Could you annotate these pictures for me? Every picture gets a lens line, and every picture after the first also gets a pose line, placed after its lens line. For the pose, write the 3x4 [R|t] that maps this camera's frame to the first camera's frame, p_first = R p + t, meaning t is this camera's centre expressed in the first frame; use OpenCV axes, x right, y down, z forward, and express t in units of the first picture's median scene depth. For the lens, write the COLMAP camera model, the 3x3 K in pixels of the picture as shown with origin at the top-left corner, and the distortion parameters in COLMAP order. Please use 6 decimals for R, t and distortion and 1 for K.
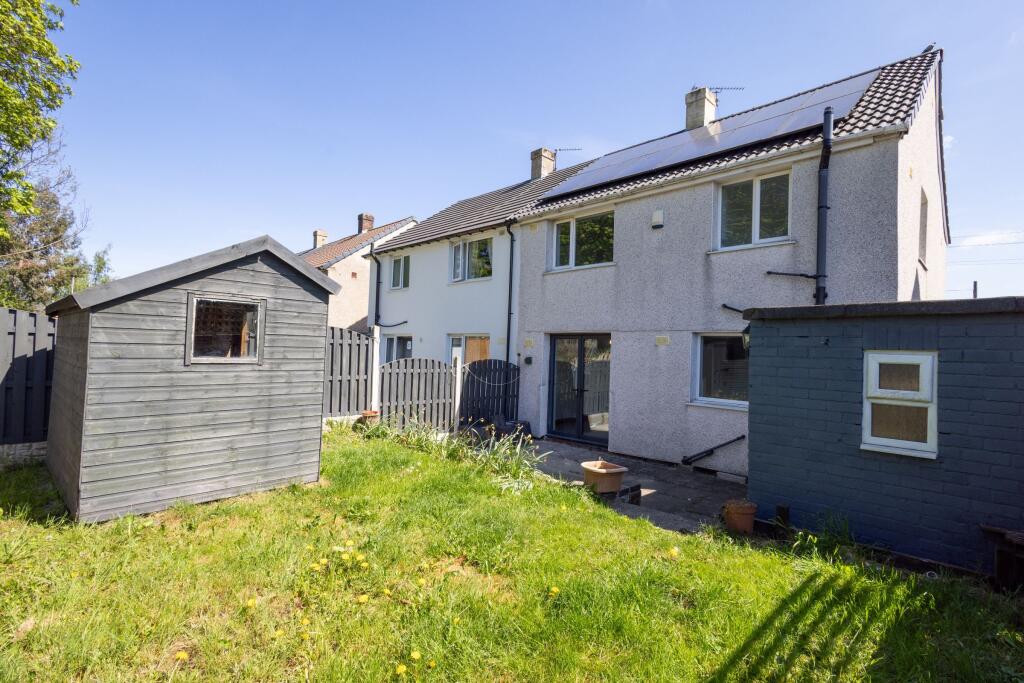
lens RADIAL K [[476.6, 0, 510.3], [0, 476.6, 345.8], [0, 0, 1]] dist [0.020727, -0.005513]
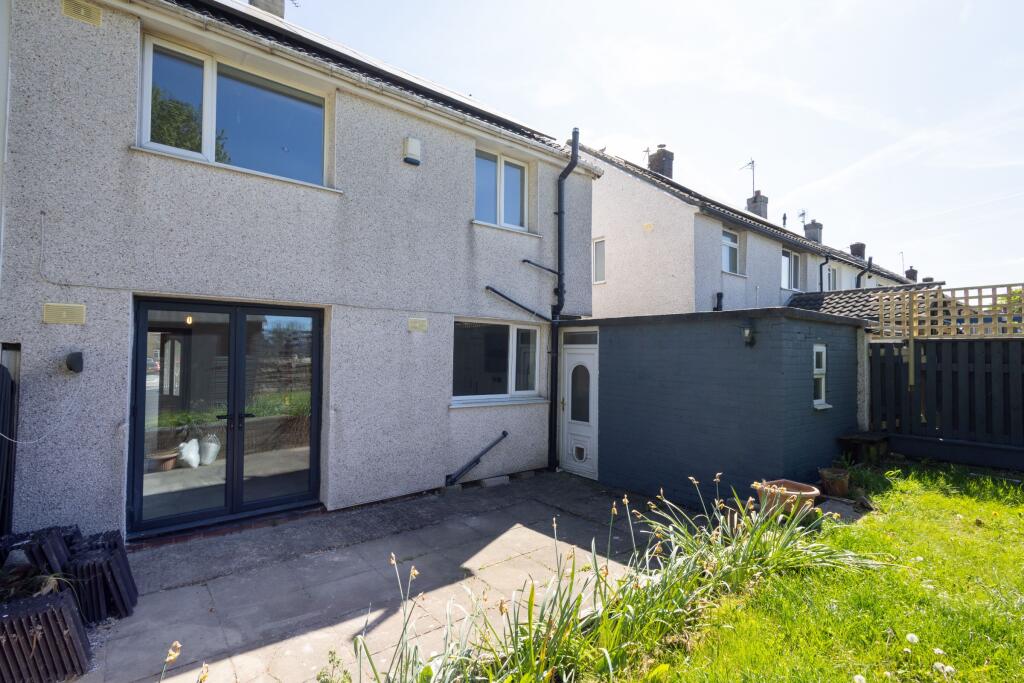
lens RADIAL K [[477.2, 0, 512.0], [0, 477.2, 341.5], [0, 0, 1]] dist [0.005211, 0.000126]
pose [[0.116874, -0.004286, 0.993138, -0.368783], [-0.022031, 0.999733, 0.006907, 0.005982], [-0.992902, -0.022687, 0.116748, 0.764891]]
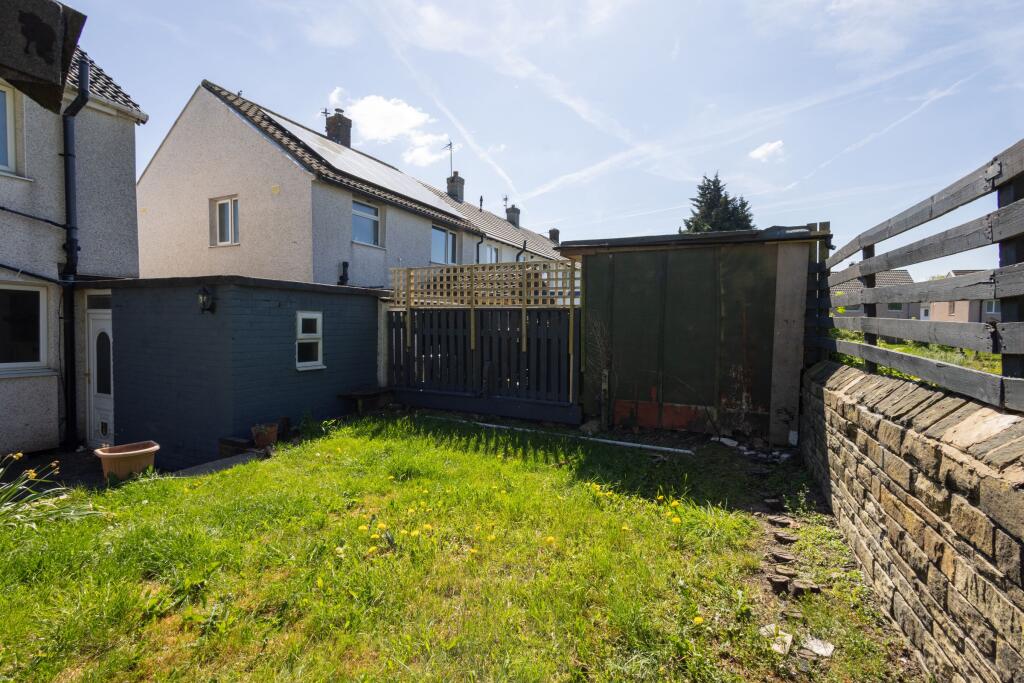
lens RADIAL K [[467.2, 0, 510.4], [0, 467.2, 341.0], [0, 0, 1]] dist [0.018654, -0.006247]
pose [[-0.310292, -0.071214, 0.947970, -0.432490], [-0.036636, 0.997345, 0.062931, -0.006329], [-0.949935, -0.015202, -0.312077, 0.351083]]
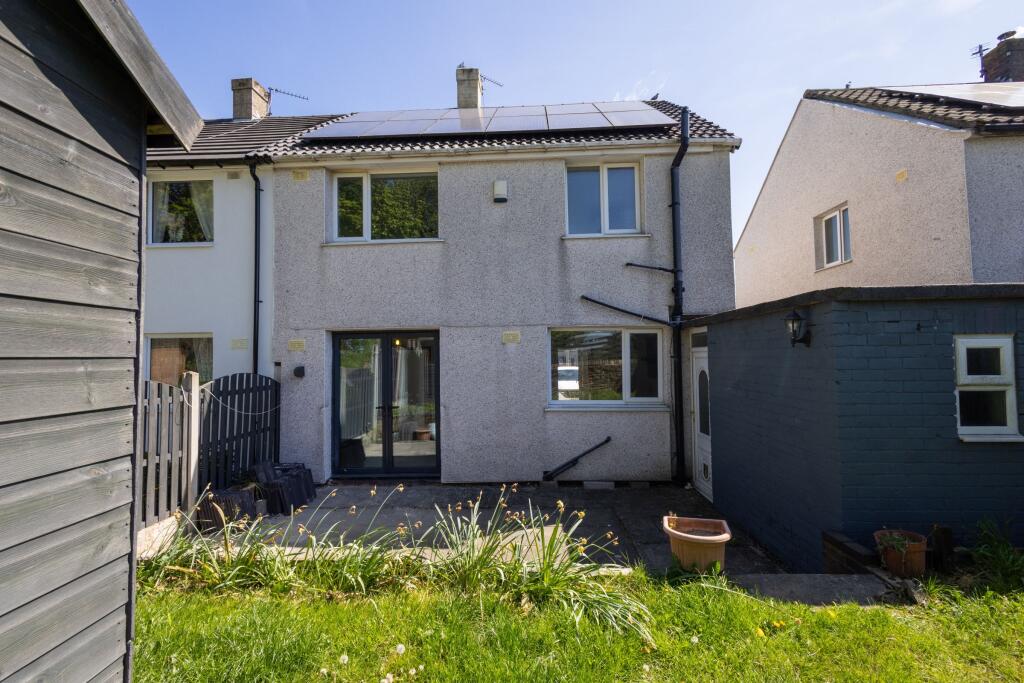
lens RADIAL K [[467.2, 0, 510.4], [0, 467.2, 341.0], [0, 0, 1]] dist [0.018654, -0.006247]
pose [[0.746020, -0.016996, 0.665707, -0.223417], [0.028834, 0.999561, -0.006793, 0.000962], [-0.665299, 0.024262, 0.746182, 0.386685]]
